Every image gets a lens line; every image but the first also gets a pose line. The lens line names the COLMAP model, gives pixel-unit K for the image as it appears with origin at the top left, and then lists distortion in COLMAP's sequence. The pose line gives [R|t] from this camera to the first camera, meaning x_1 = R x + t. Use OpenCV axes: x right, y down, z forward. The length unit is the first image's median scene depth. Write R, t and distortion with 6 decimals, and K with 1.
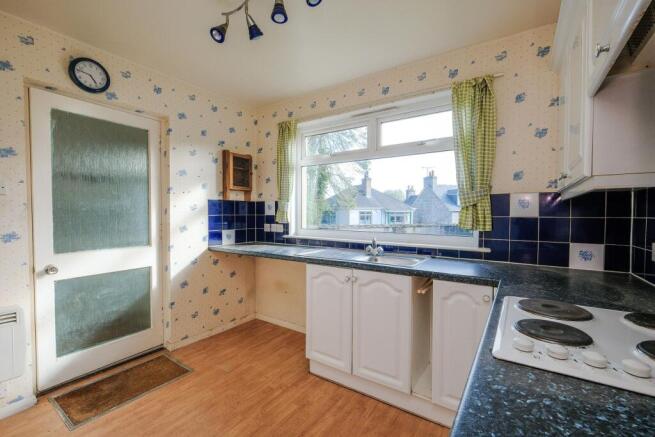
lens RADIAL K [[289.8, 0, 322.4], [0, 289.8, 221.8], [0, 0, 1]] dist [-0.003115, 0.000162]
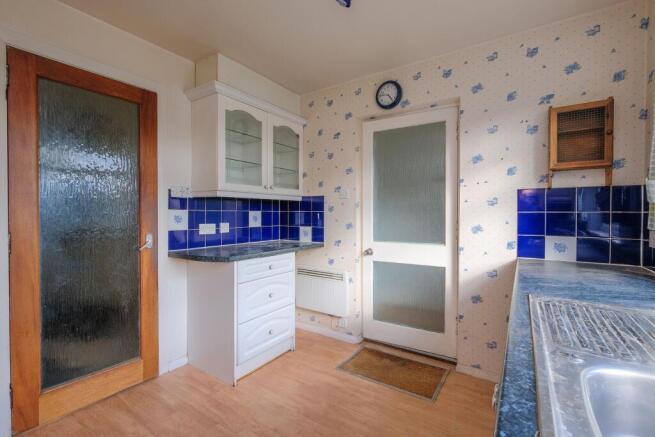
lens RADIAL K [[289.8, 0, 323.4], [0, 289.8, 214.4], [0, 0, 1]] dist [-0.003115, 0.000162]
pose [[0.022381, 0.009058, -0.999708, 0.325387], [-0.028368, 0.999562, 0.008422, -0.011181], [0.999347, 0.028171, 0.022628, 0.592317]]
